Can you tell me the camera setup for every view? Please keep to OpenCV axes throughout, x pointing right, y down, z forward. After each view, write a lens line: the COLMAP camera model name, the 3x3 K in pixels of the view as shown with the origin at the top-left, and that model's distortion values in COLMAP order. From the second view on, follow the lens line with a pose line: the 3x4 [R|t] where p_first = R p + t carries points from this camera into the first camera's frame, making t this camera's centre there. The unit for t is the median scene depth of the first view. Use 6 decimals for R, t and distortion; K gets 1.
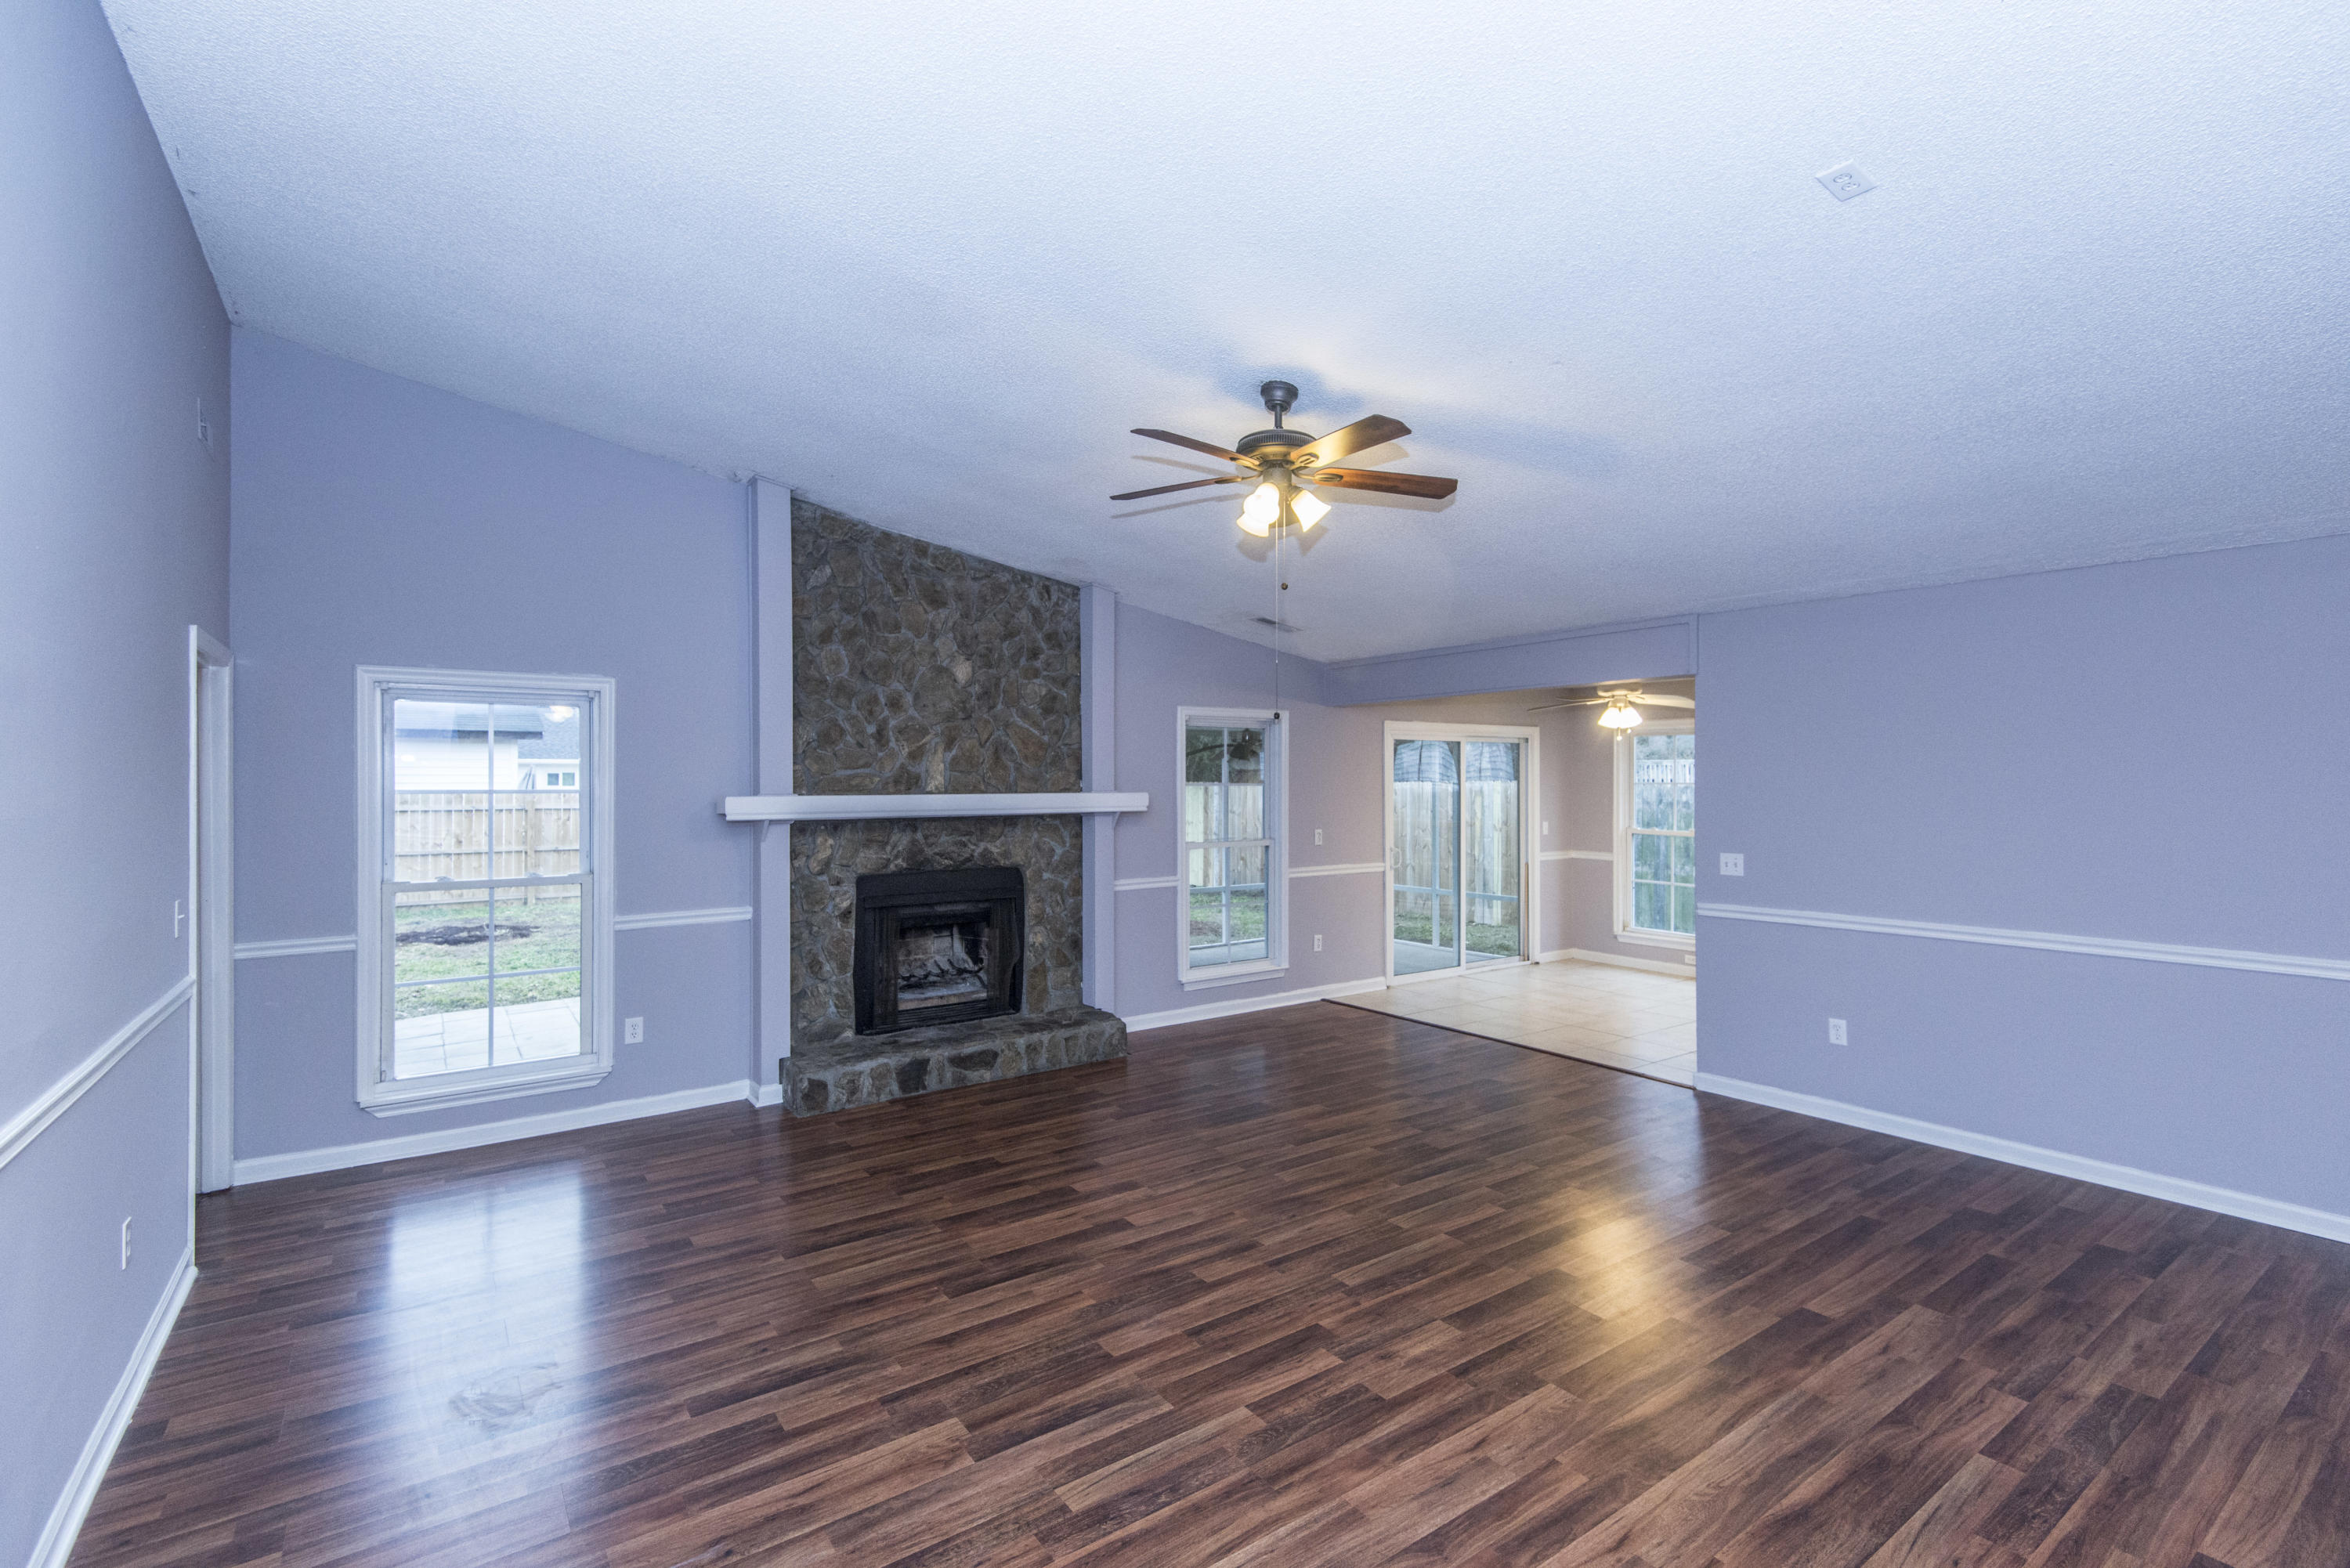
lens RADIAL K [[1062.6, 0, 1179.0], [0, 1062.6, 778.6], [0, 0, 1]] dist [0.024660, -0.011691]
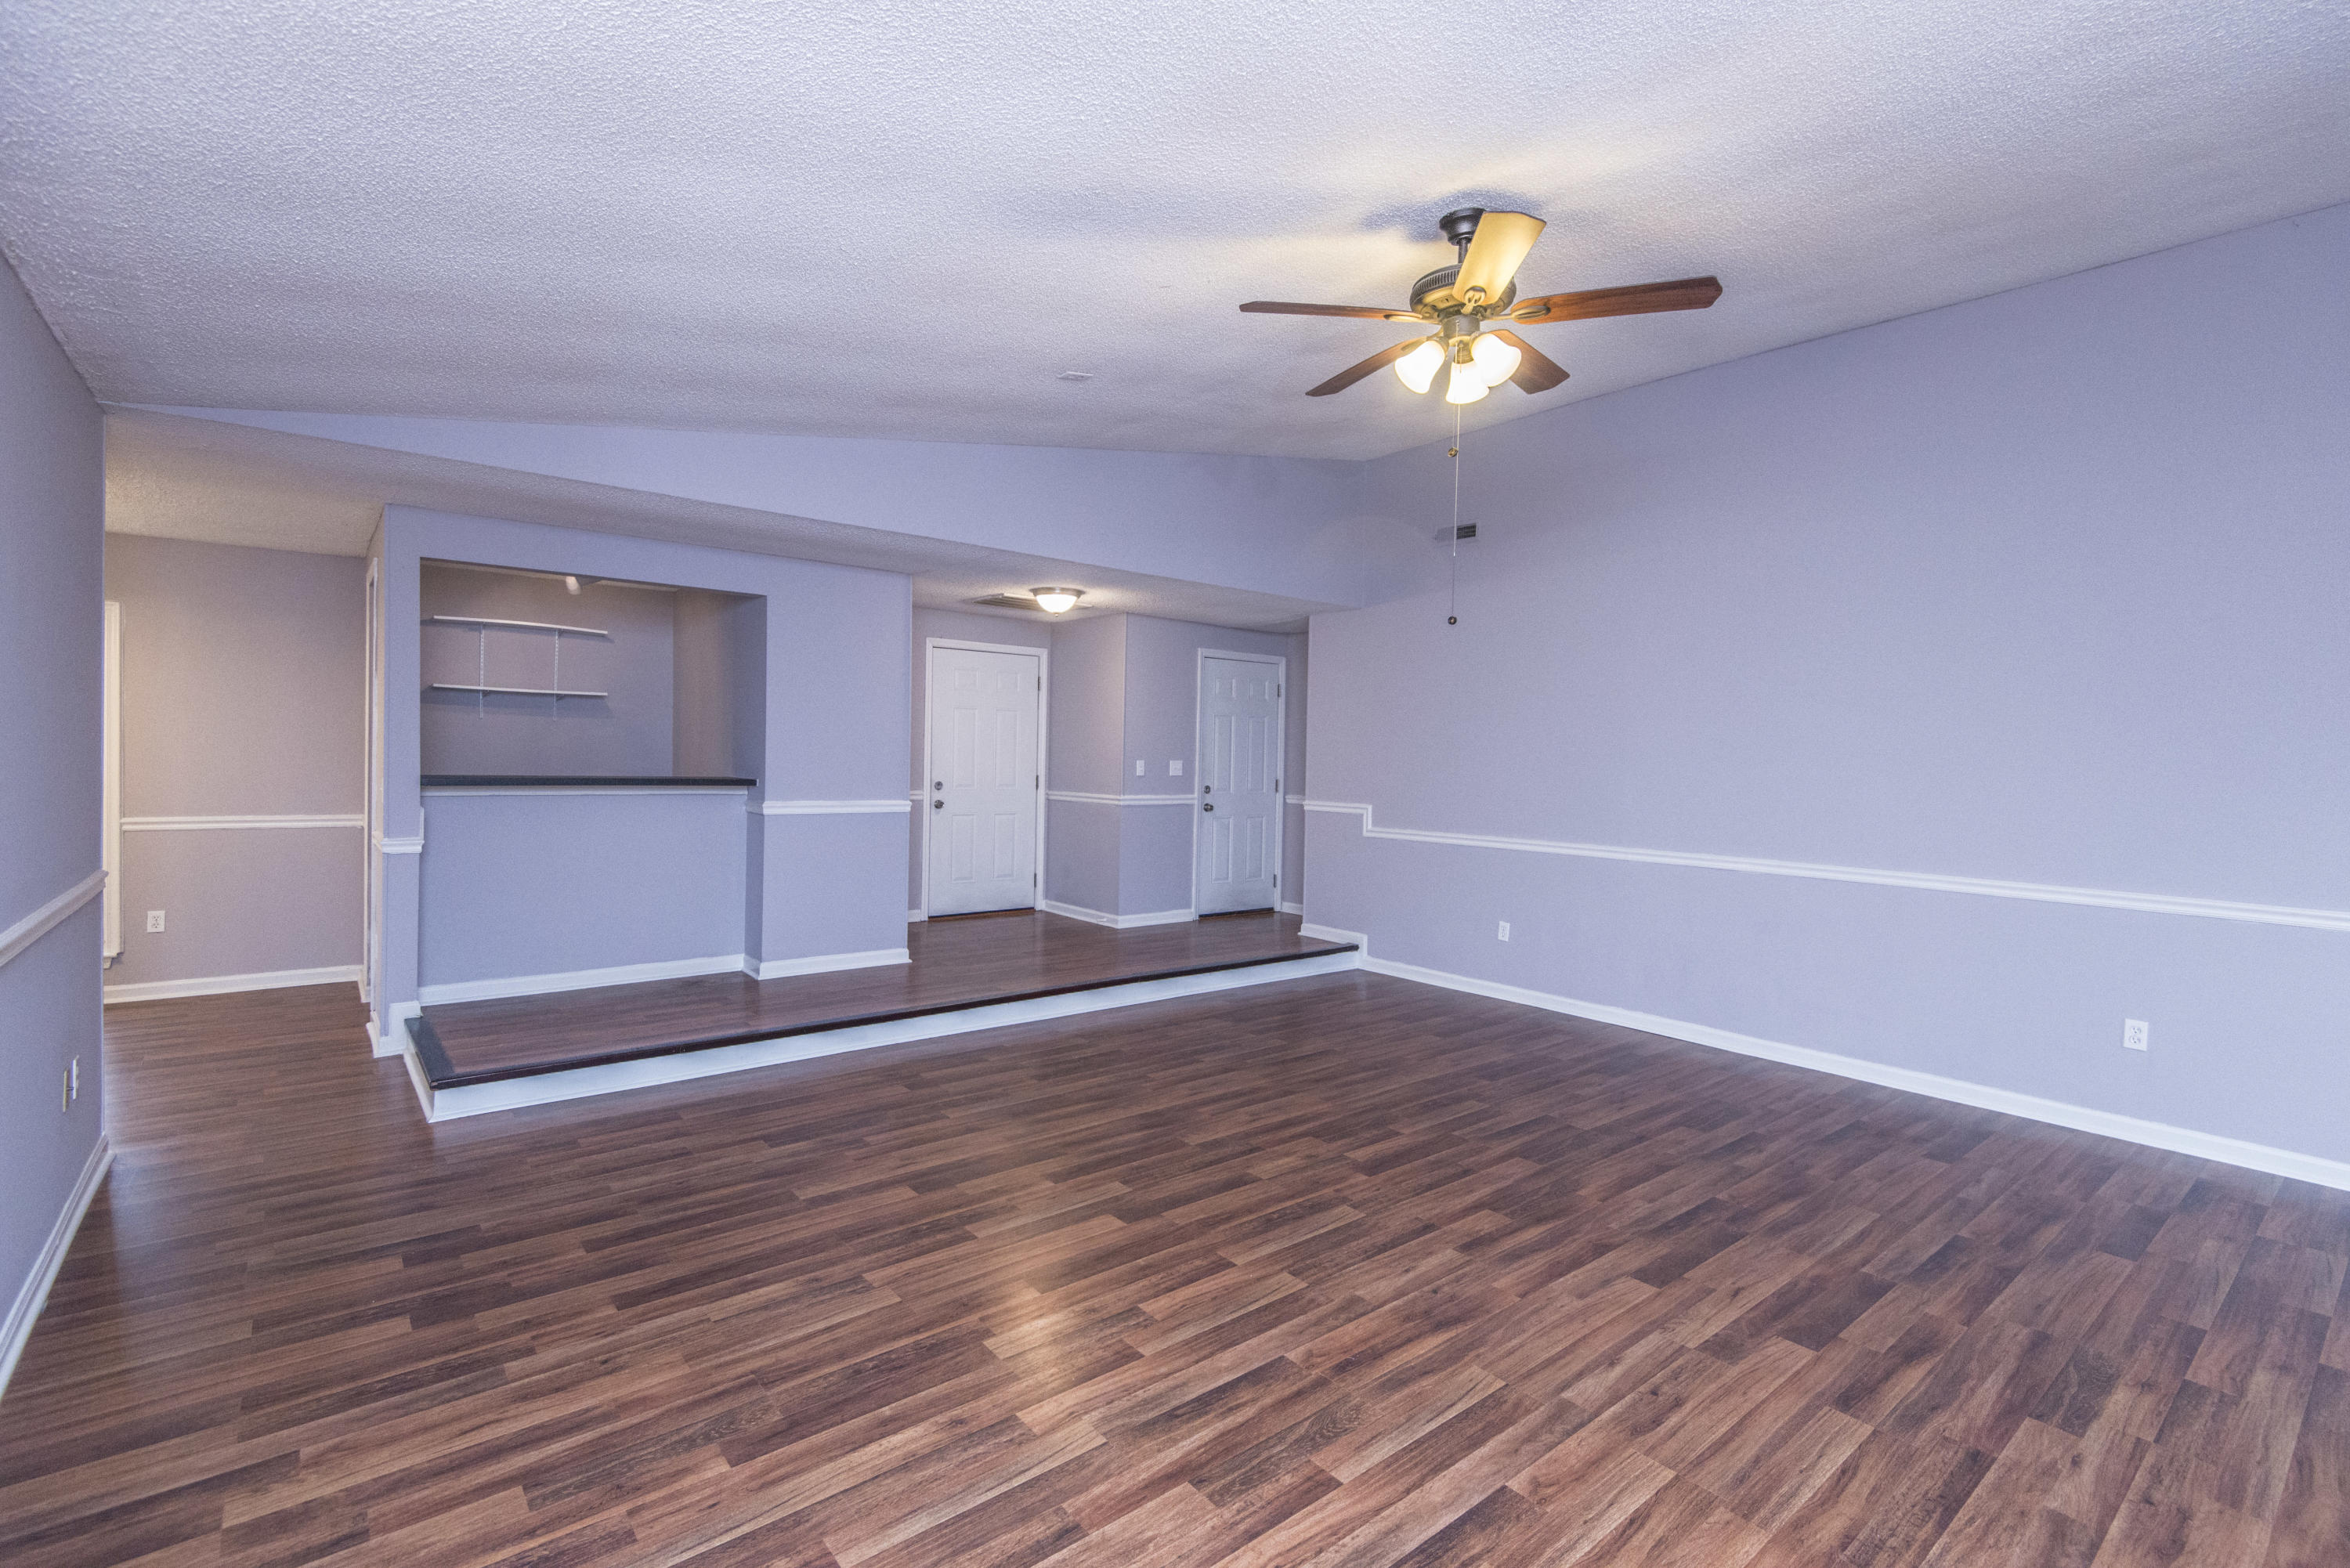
lens RADIAL K [[1062.6, 0, 1181.4], [0, 1062.6, 777.3], [0, 0, 1]] dist [0.024660, -0.011691]
pose [[-0.997453, -0.020436, -0.068336, 0.317459], [-0.021935, 0.999533, 0.021260, 0.044122], [0.067870, 0.022705, -0.997436, 1.609859]]
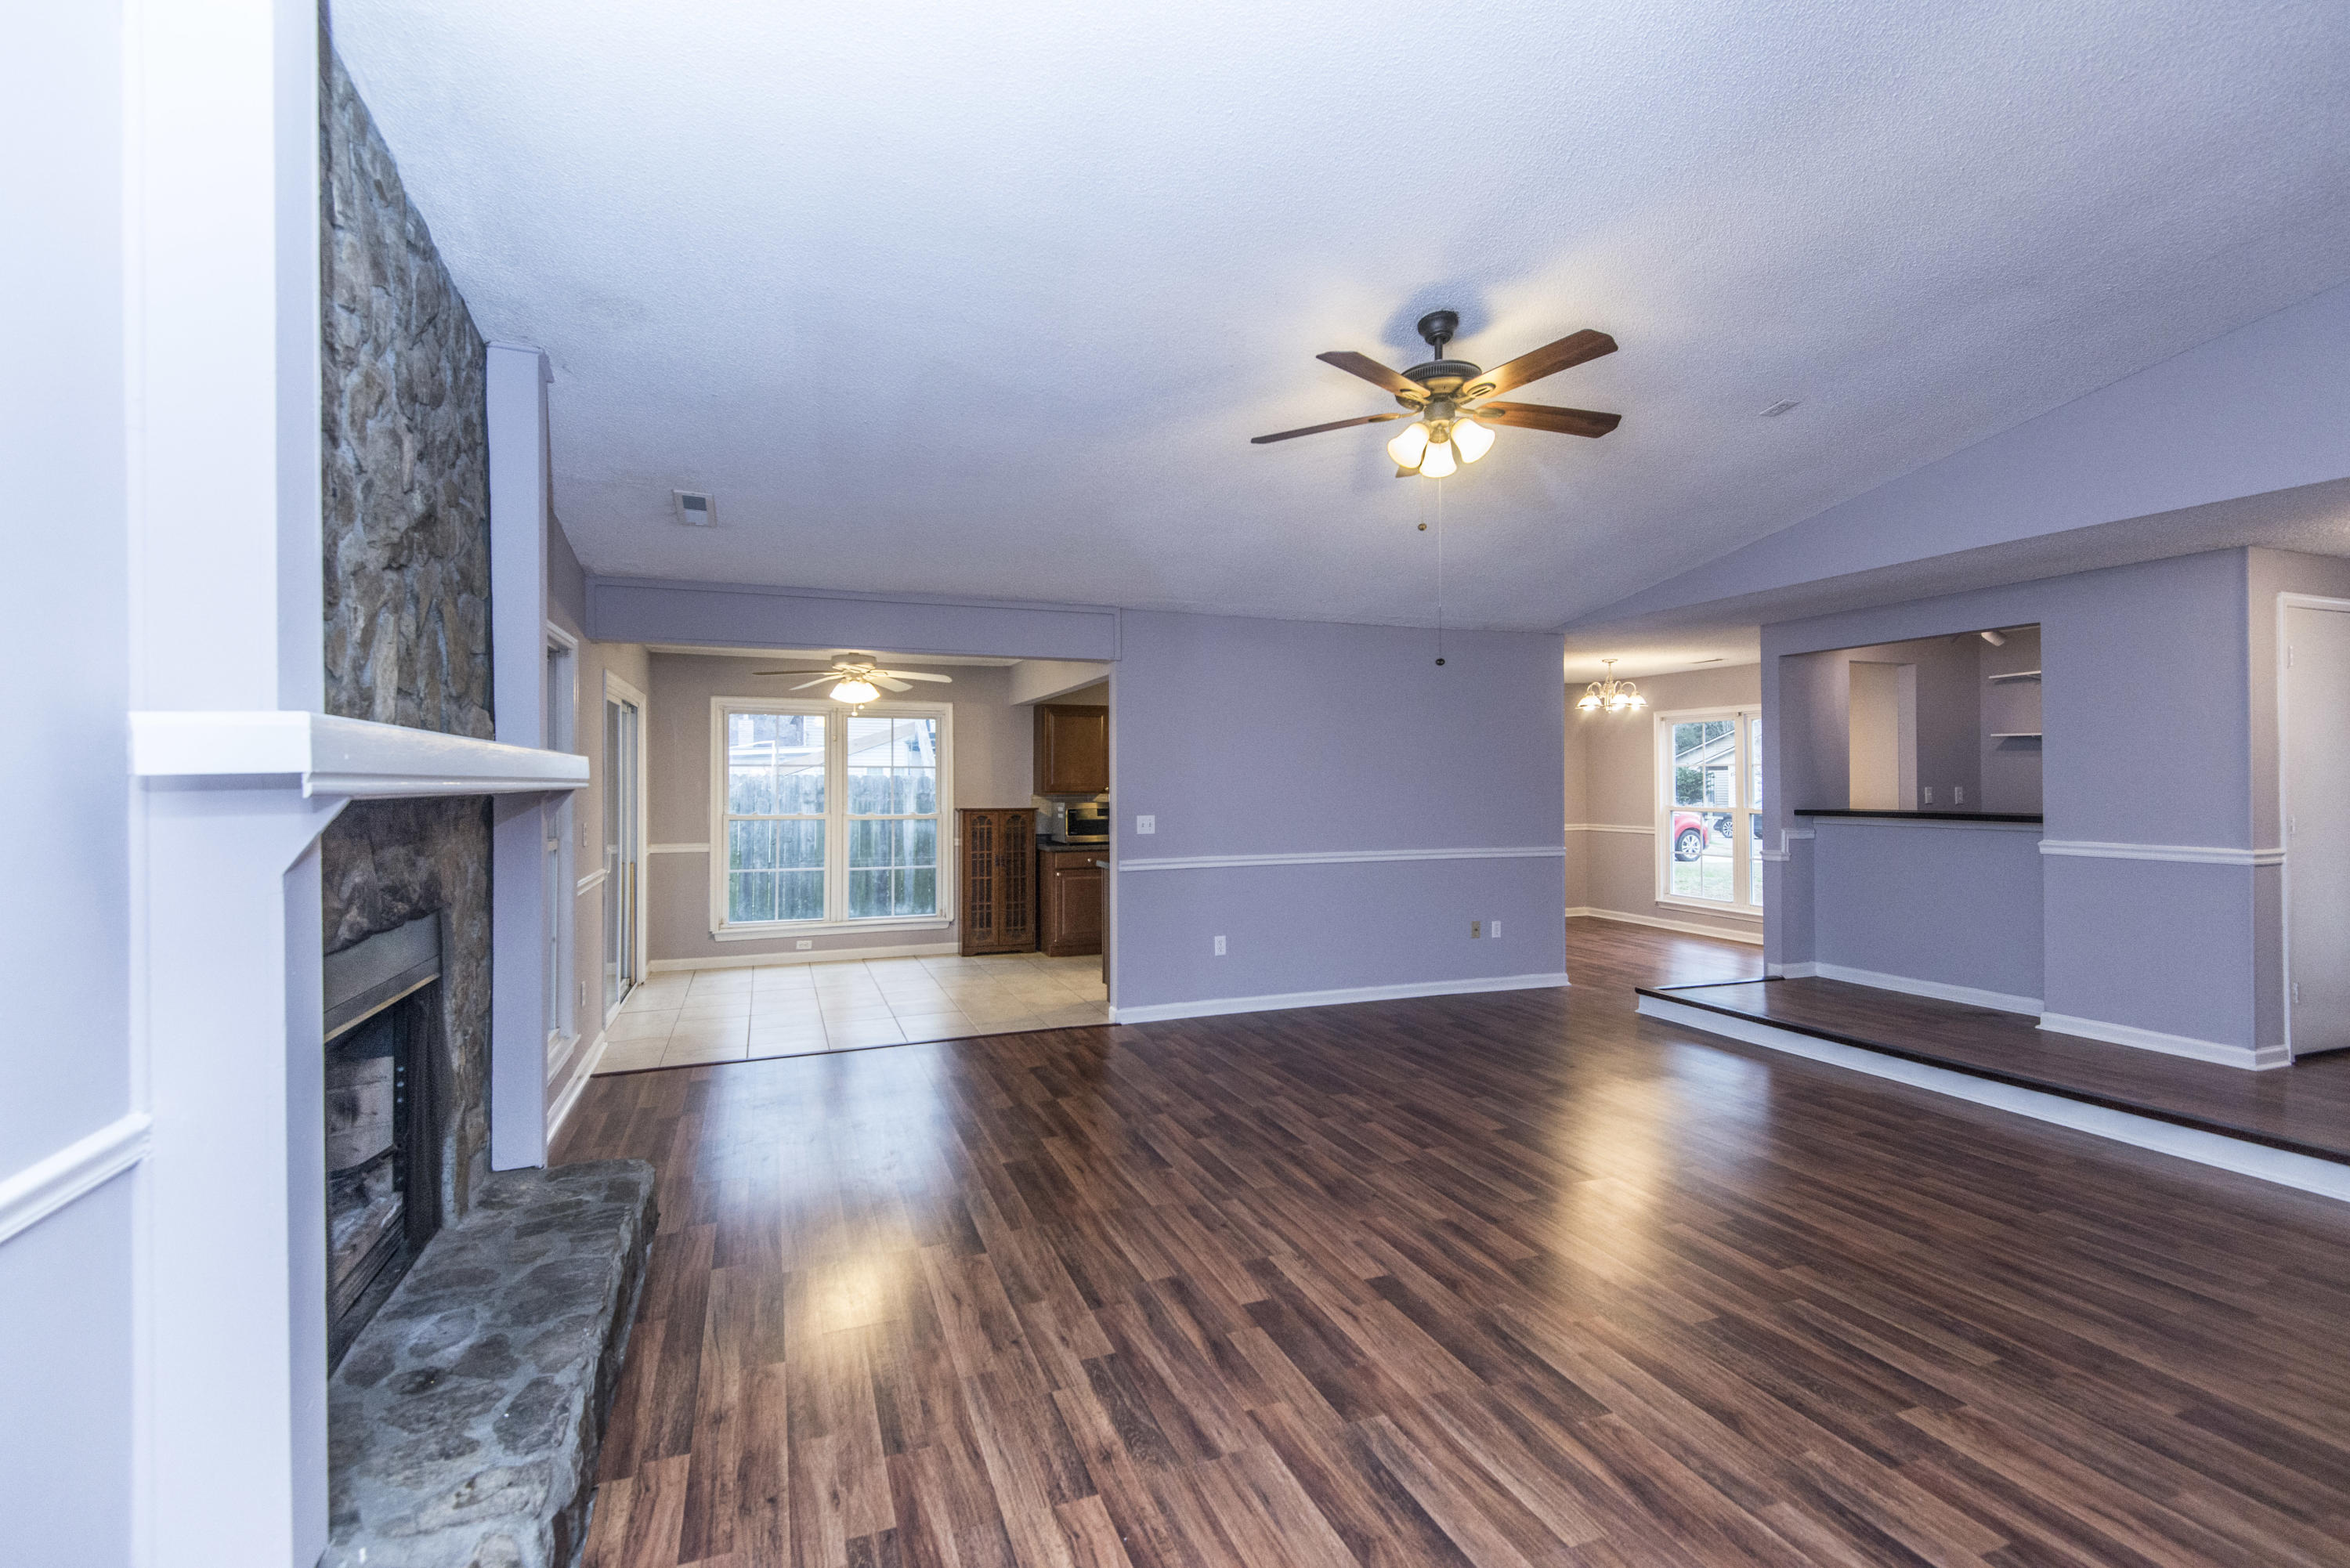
lens RADIAL K [[1062.6, 0, 1182.6], [0, 1062.6, 766.8], [0, 0, 1]] dist [0.024660, -0.011691]
pose [[0.249822, 0.013441, 0.968199, -0.798845], [0.002333, 0.999892, -0.014483, 0.043581], [-0.968289, 0.005877, 0.249764, 0.873260]]
